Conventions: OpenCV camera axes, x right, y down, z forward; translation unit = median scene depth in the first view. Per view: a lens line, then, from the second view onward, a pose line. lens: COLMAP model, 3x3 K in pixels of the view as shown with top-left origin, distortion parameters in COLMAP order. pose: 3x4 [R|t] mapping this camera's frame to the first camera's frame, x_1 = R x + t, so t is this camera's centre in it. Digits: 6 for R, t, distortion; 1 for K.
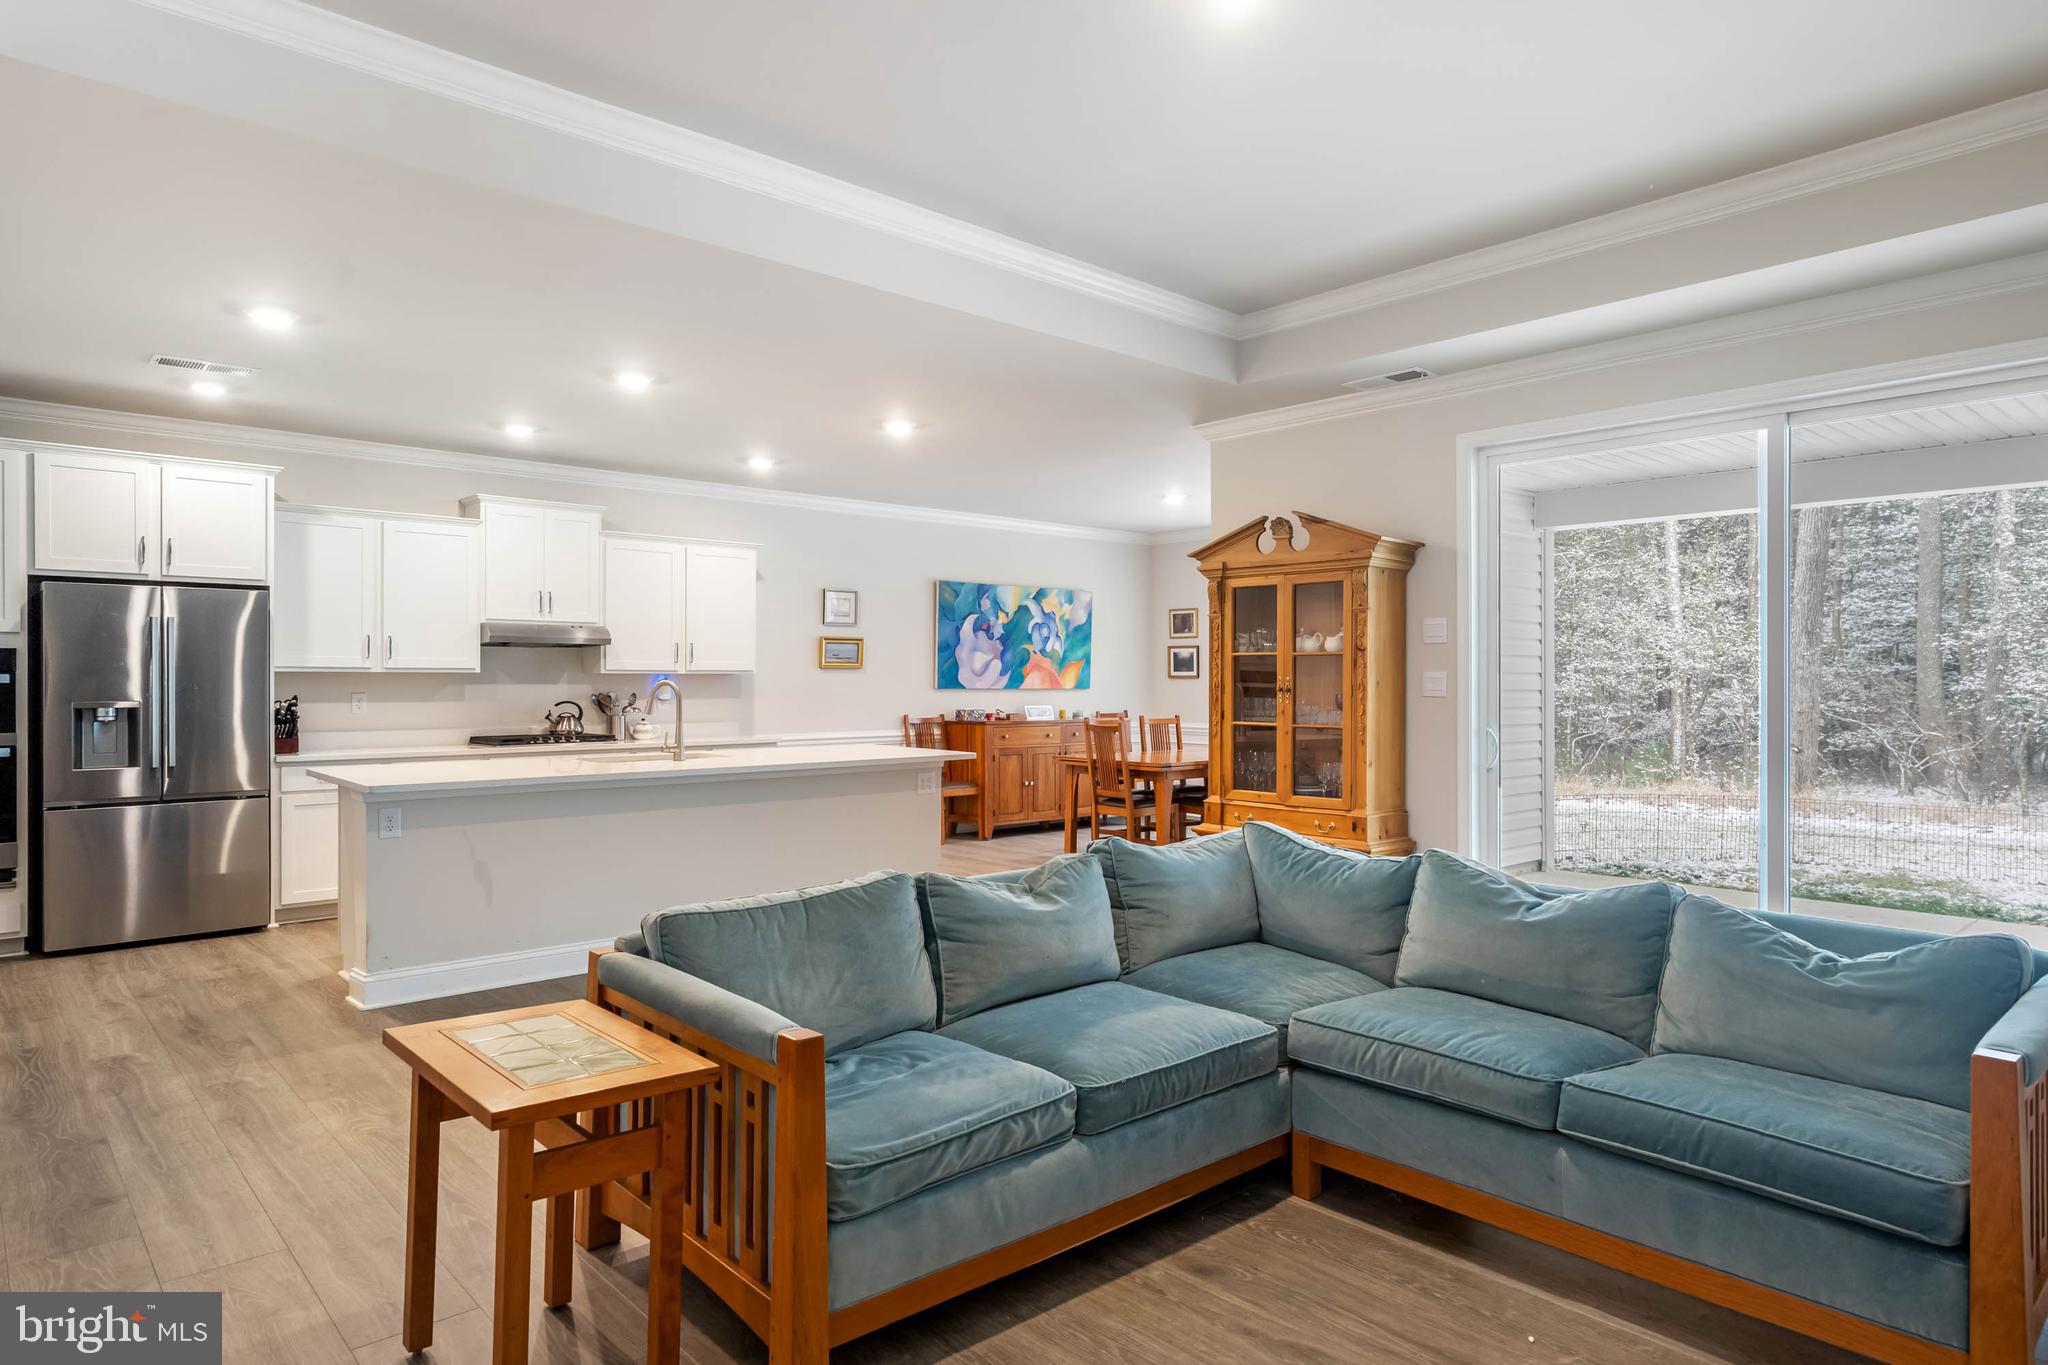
lens RADIAL K [[1201.6, 0, 1021.9], [0, 1201.6, 672.0], [0, 0, 1]] dist [0.005474, -0.000730]
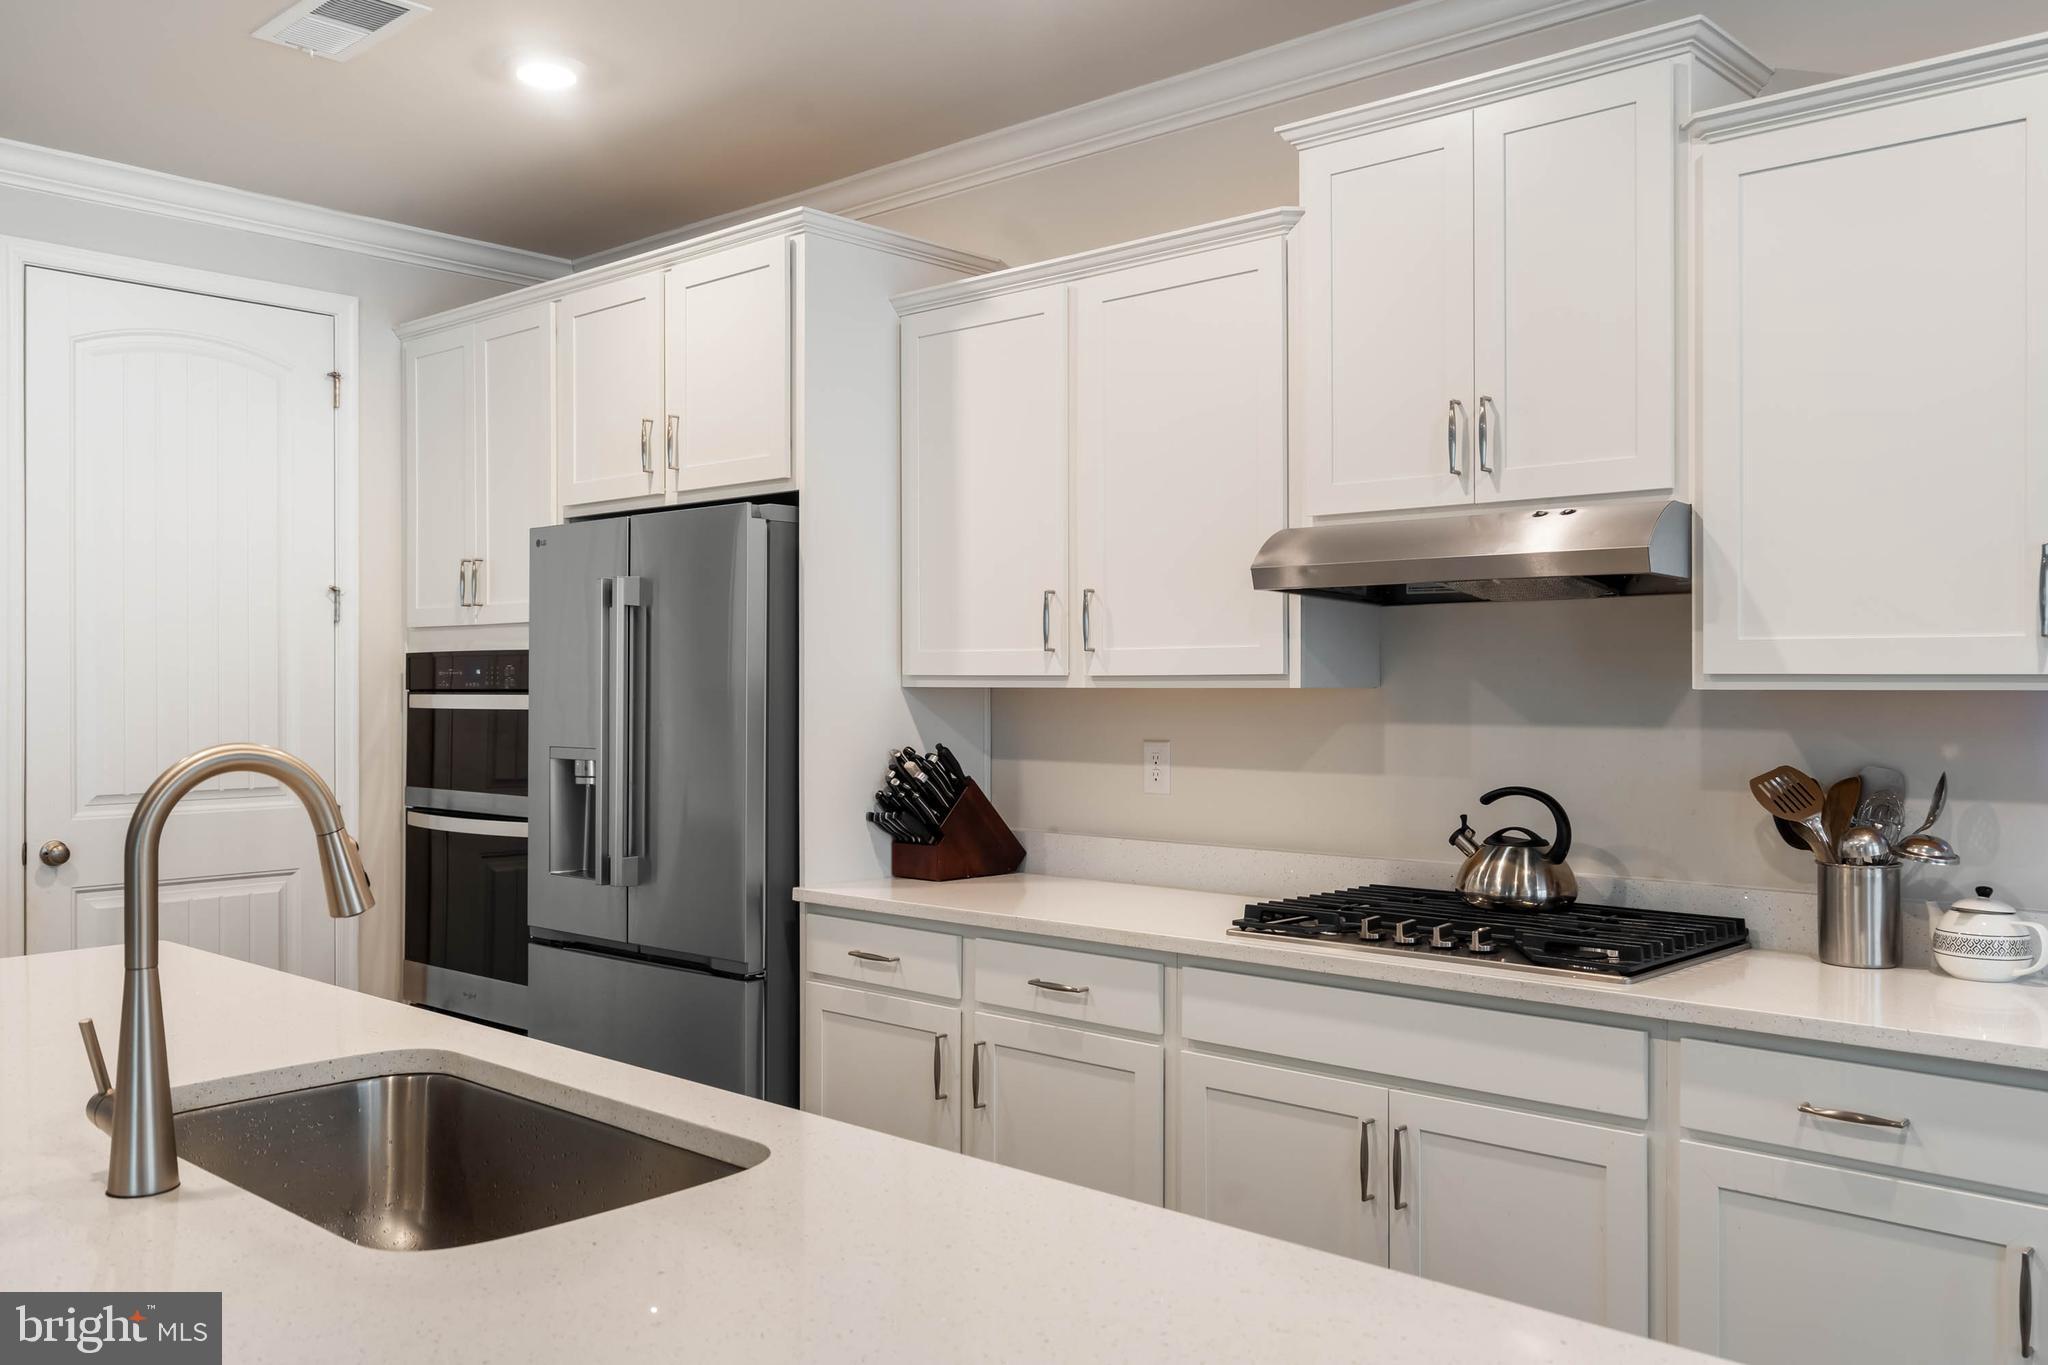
lens RADIAL K [[1677.1, 0, 1031.9], [0, 1677.1, 680.4], [0, 0, 1]] dist [0.008063, 0.001221]
pose [[0.094767, -0.001679, -0.995498, -0.014481], [0.008259, 0.999965, -0.000900, -0.001700], [0.995465, -0.008136, 0.094778, 0.832799]]
